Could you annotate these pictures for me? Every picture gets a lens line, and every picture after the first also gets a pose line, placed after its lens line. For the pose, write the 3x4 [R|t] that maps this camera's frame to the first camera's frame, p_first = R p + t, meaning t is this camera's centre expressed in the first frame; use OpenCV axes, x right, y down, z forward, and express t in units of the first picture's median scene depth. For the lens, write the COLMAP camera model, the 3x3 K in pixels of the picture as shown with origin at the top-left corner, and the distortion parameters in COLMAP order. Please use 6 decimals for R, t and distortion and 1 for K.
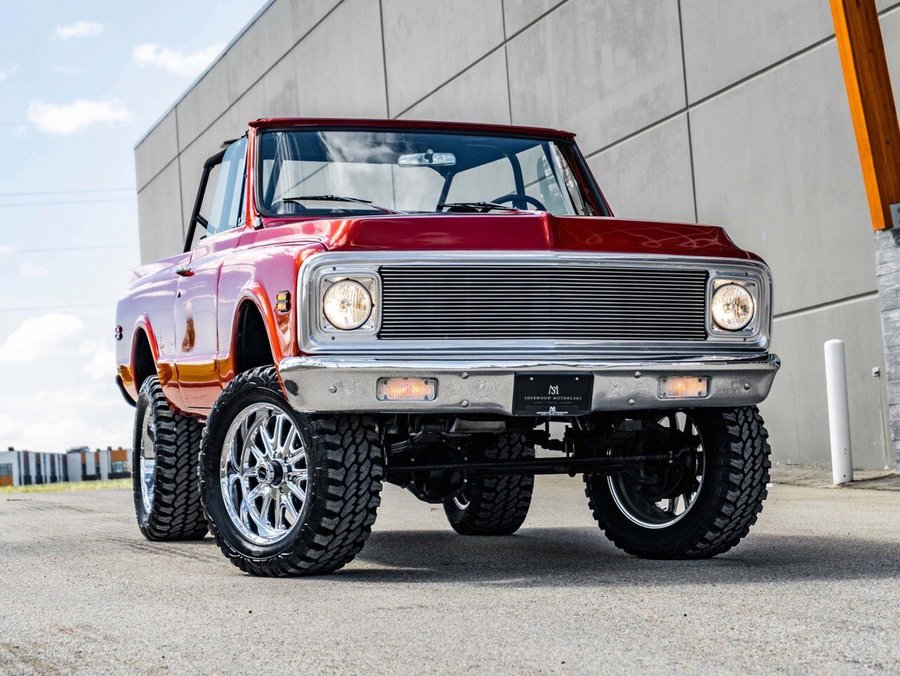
lens RADIAL K [[2507.4, 0, 448.9], [0, 2507.4, 385.6], [0, 0, 1]] dist [-0.027305, -1.577406]
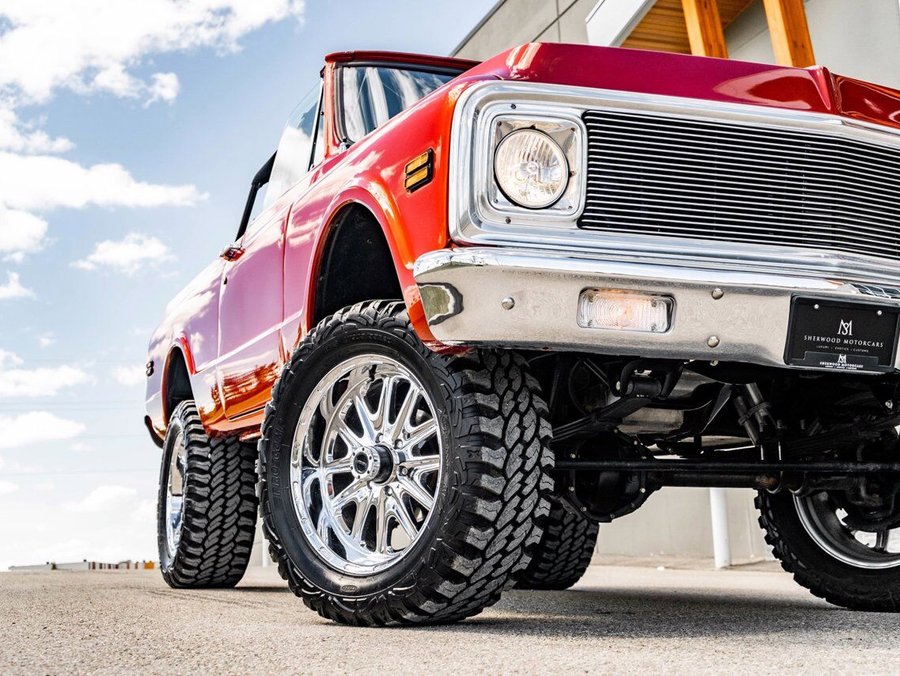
lens RADIAL K [[1341.2, 0, 450.0], [0, 1341.2, 338.0], [0, 0, 1]] dist [0.016251, -0.002492]
pose [[0.996152, 0.032260, 0.081493, -0.080063], [-0.020064, 0.989041, -0.146270, 0.052758], [-0.085319, 0.144072, 0.985882, 0.645530]]
